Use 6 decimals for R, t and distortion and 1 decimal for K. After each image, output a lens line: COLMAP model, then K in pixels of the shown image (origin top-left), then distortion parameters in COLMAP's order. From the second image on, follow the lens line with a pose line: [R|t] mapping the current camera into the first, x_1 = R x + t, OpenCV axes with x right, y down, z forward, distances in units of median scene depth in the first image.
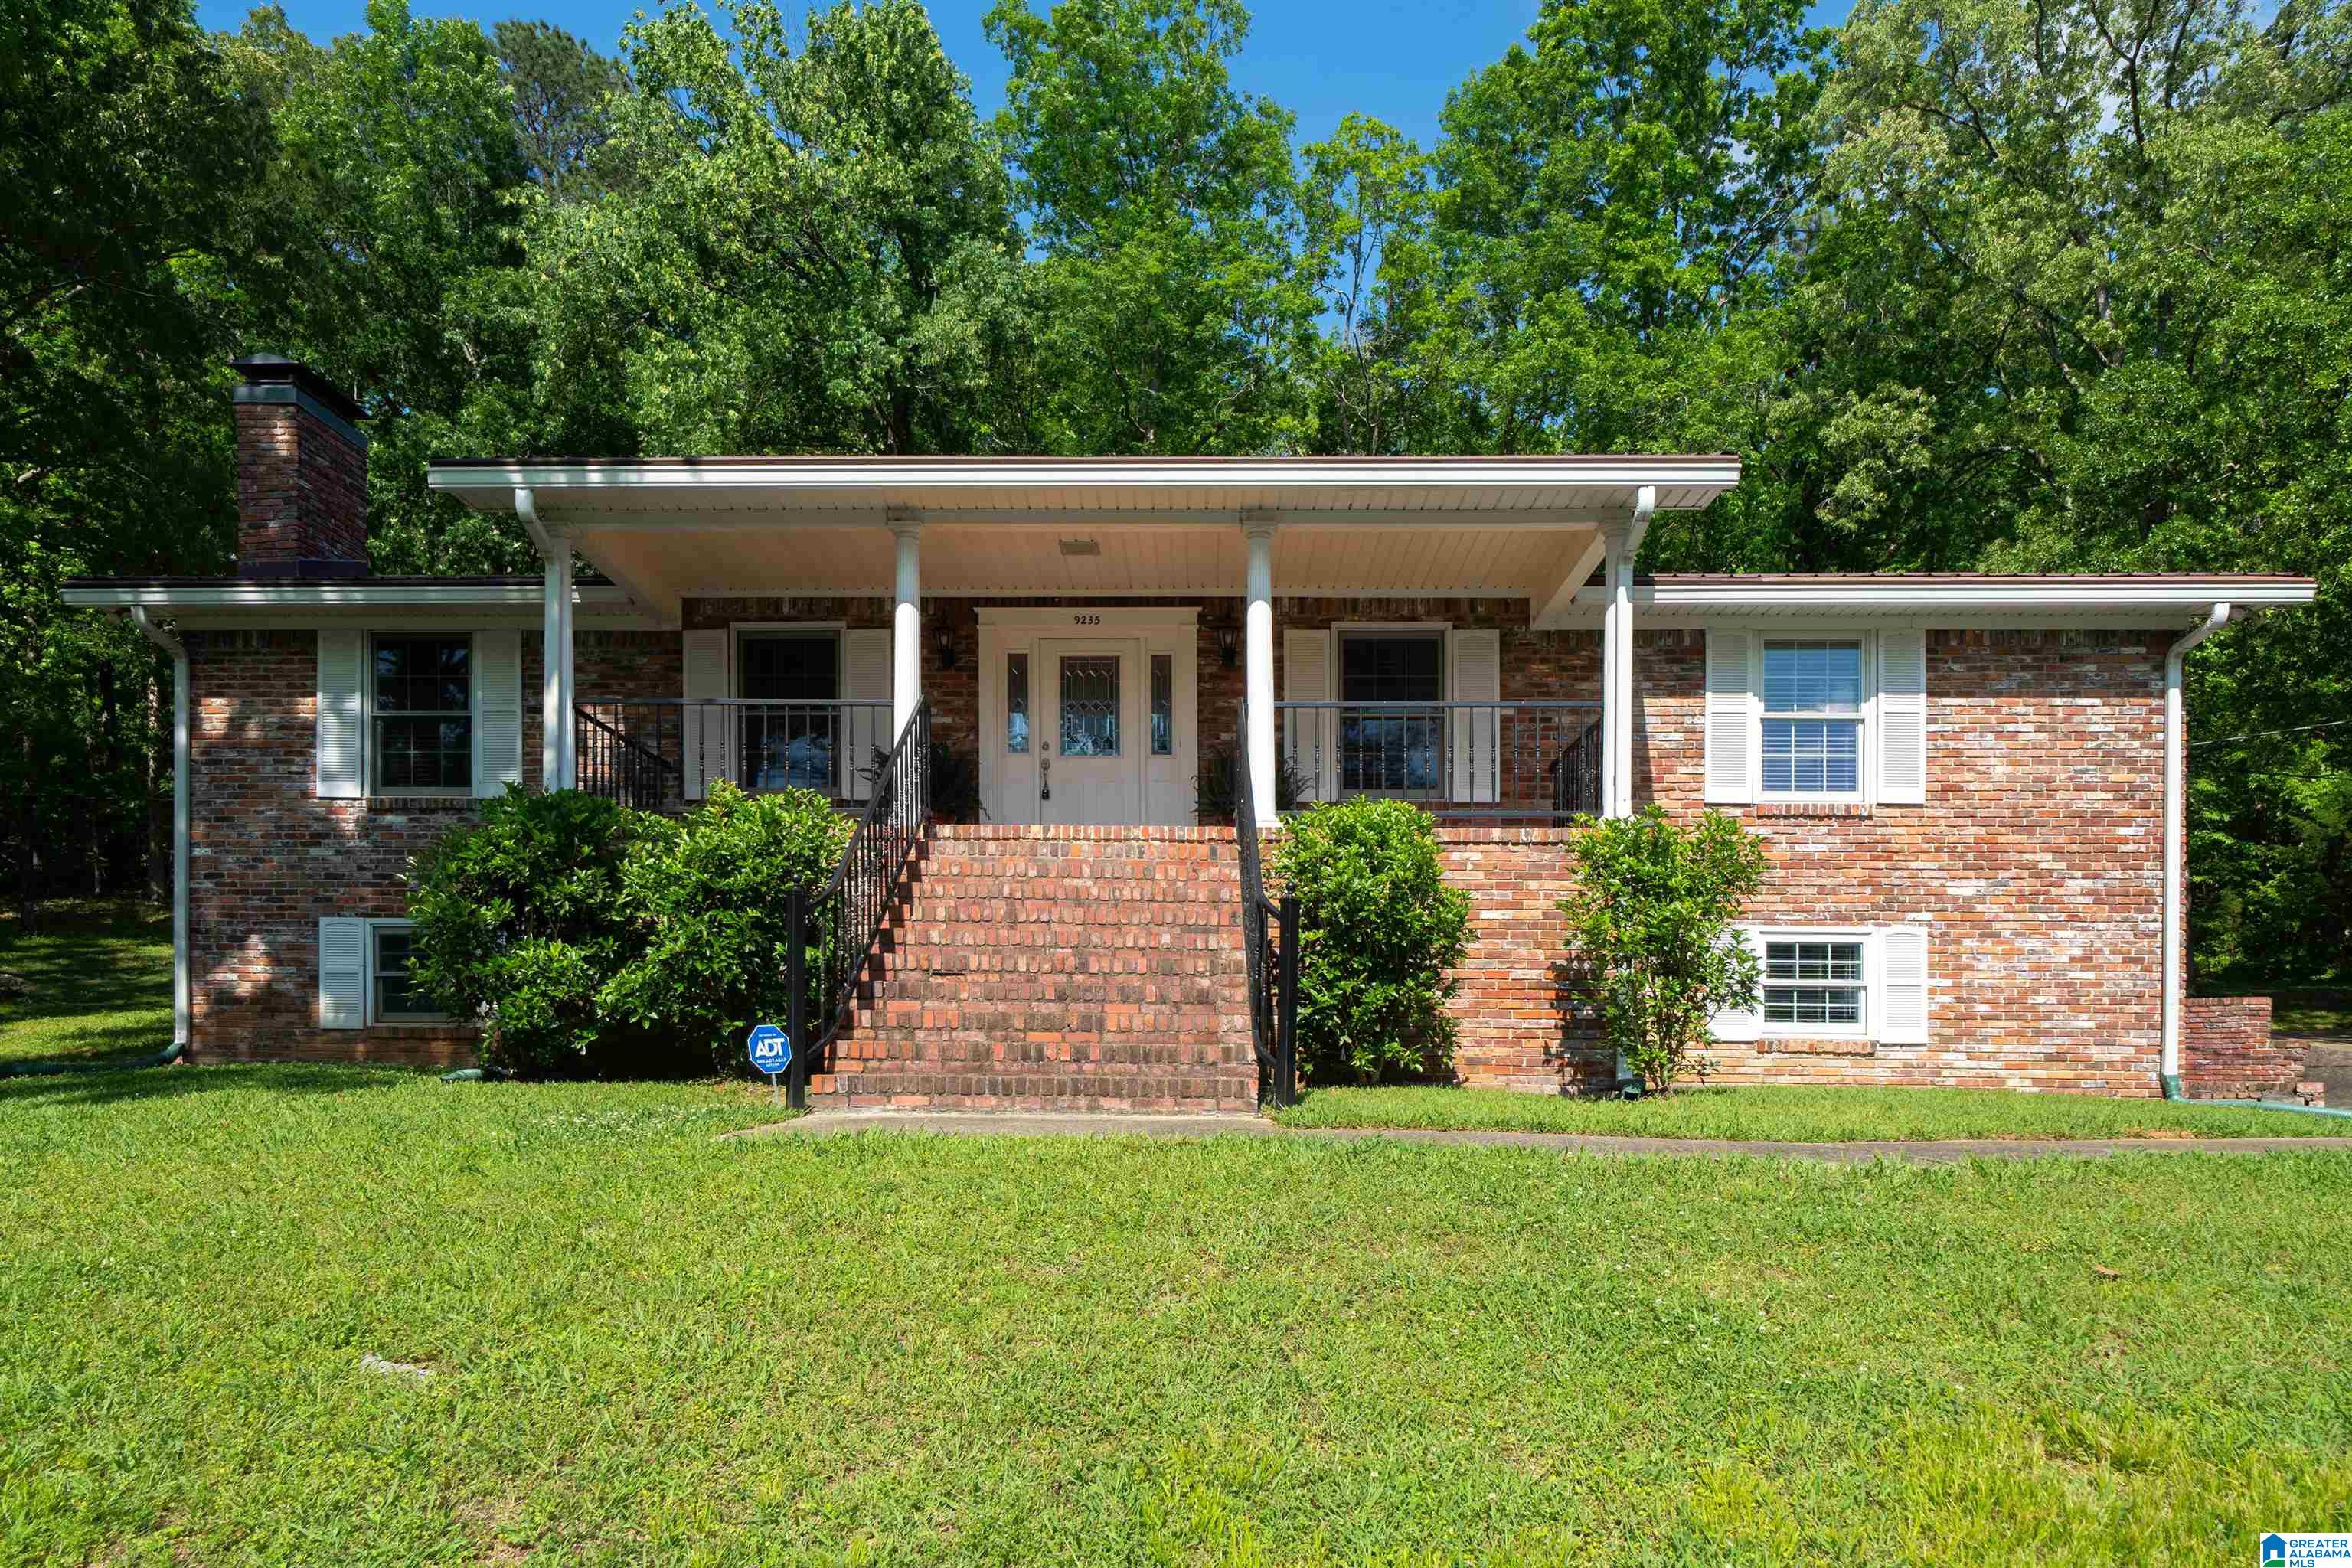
lens RADIAL K [[1336.3, 0, 1175.1], [0, 1336.3, 780.7], [0, 0, 1]] dist [-0.003285, -0.000637]
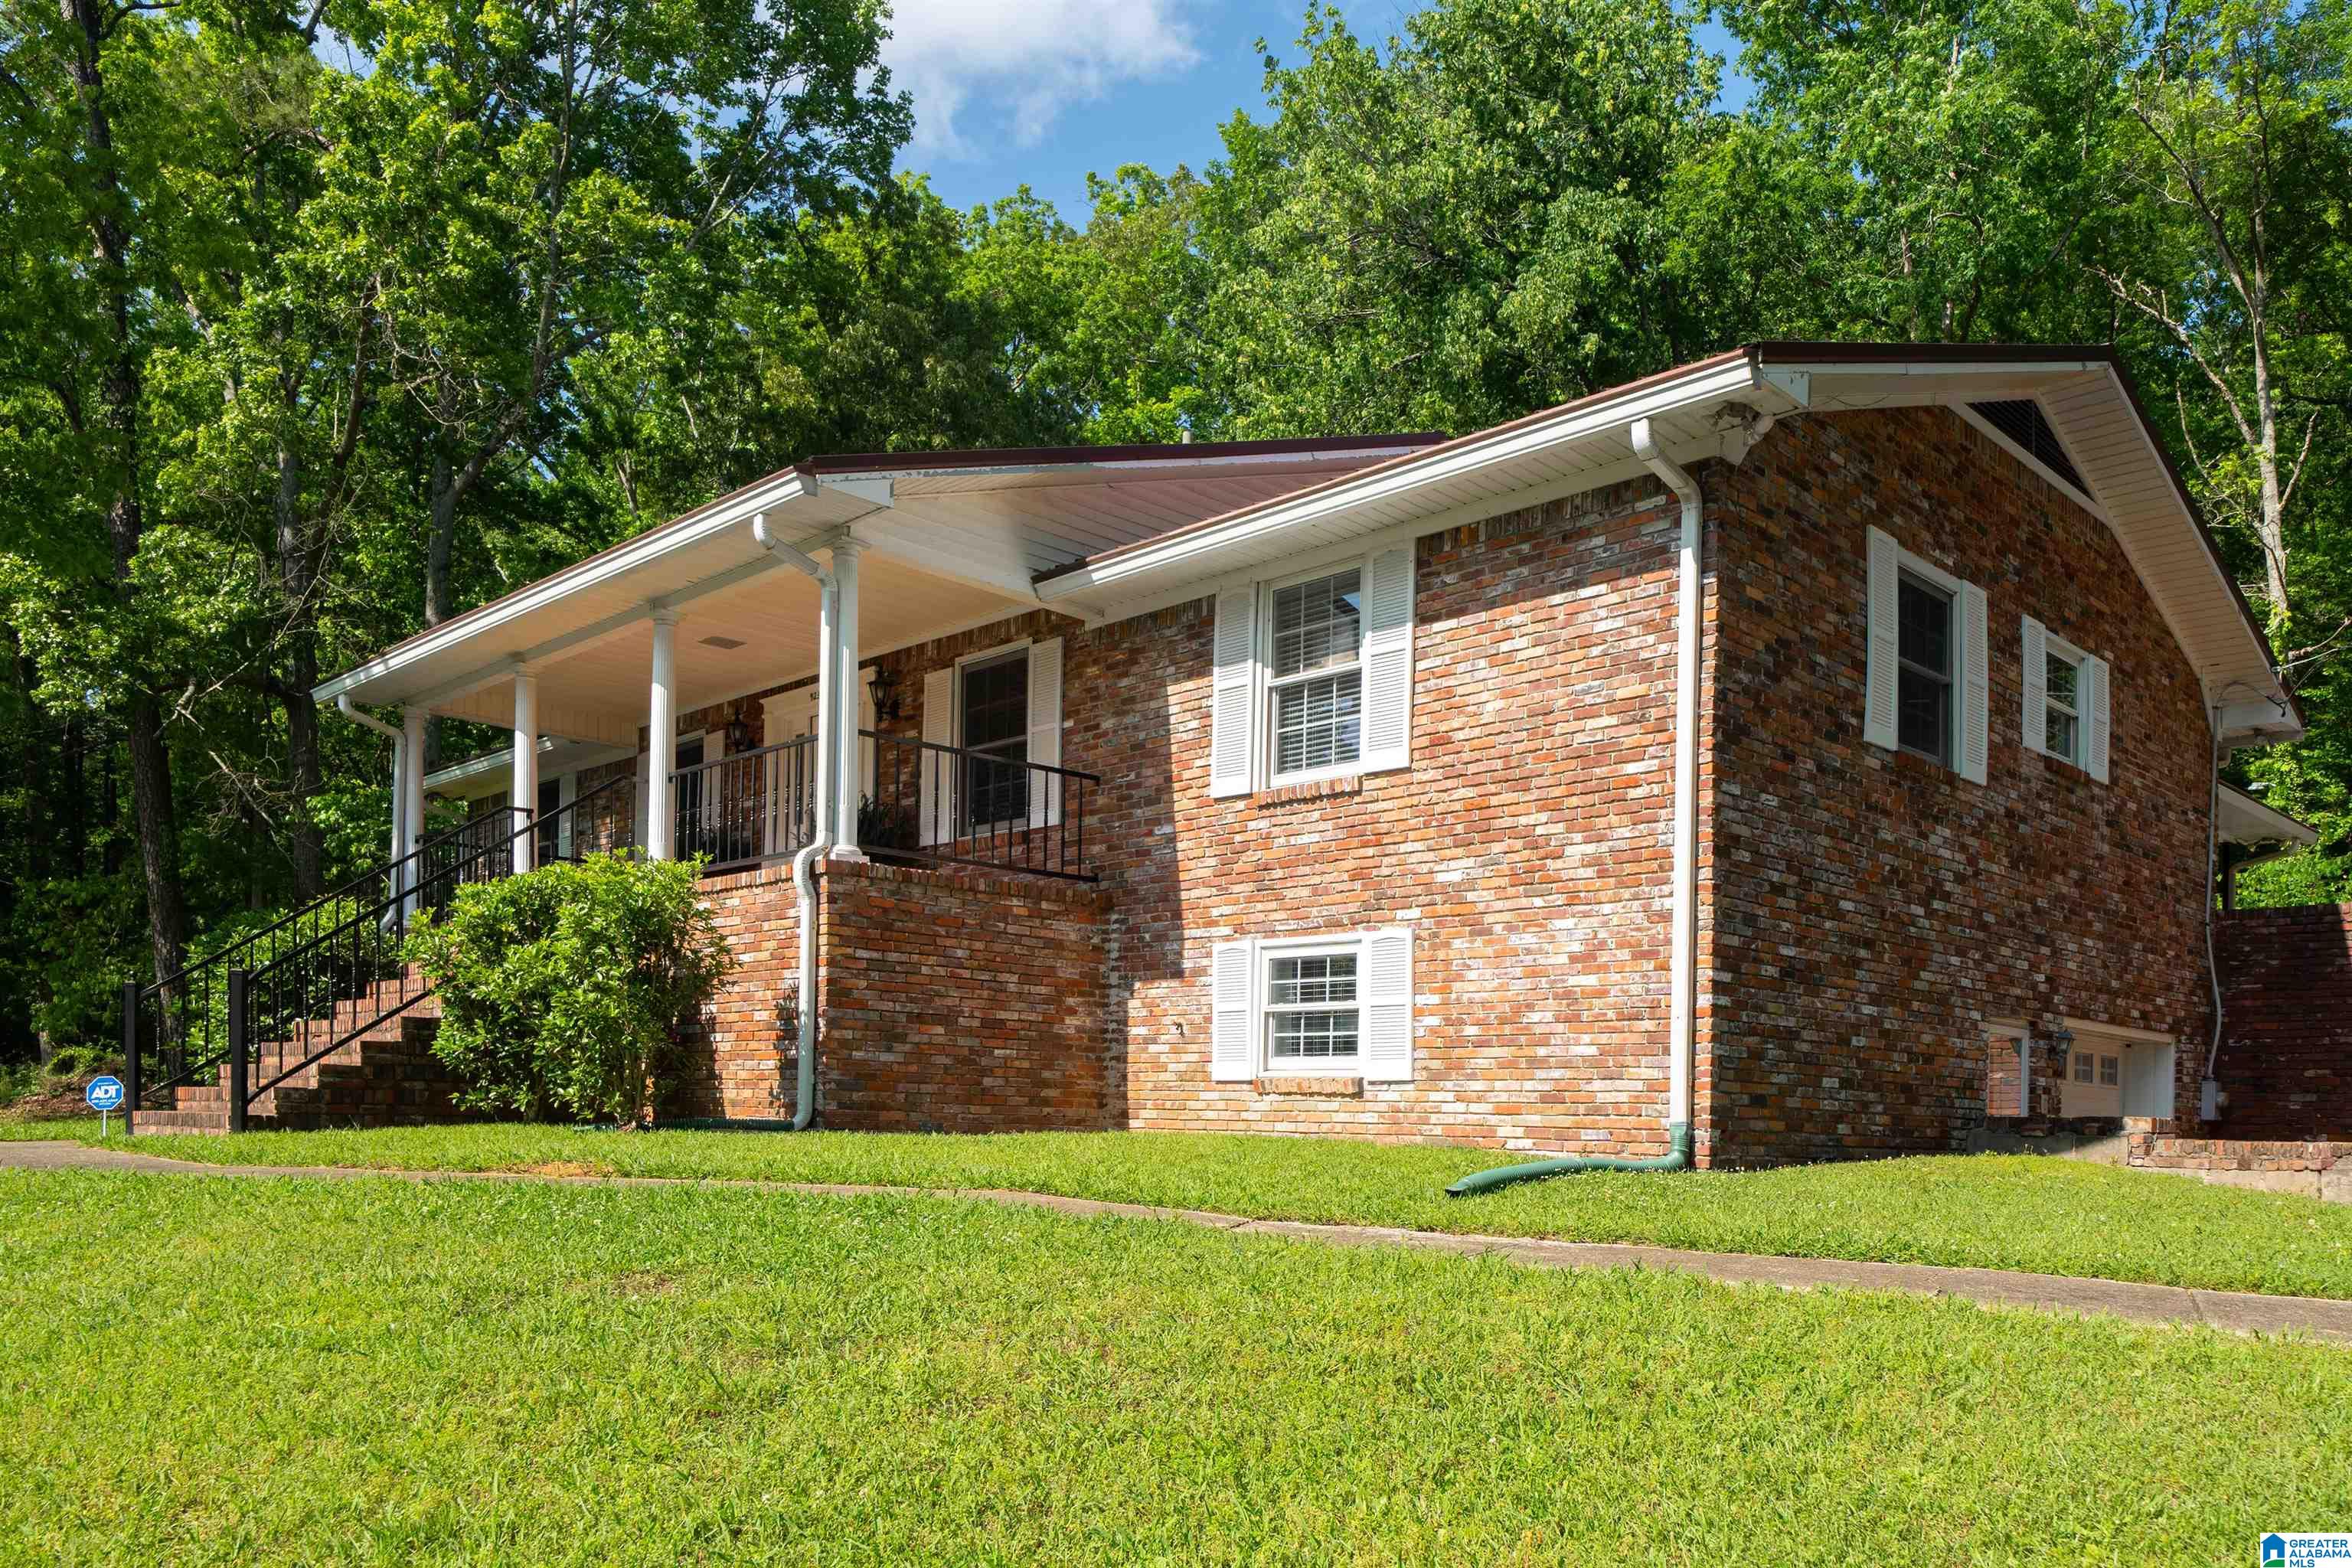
lens RADIAL K [[1487.9, 0, 1174.4], [0, 1487.9, 784.9], [0, 0, 1]] dist [-0.000116, -0.001182]
pose [[0.795599, -0.131647, -0.591347, 0.965601], [0.121431, 0.990948, -0.057233, 0.060717], [0.593529, -0.026273, 0.804384, 0.235587]]
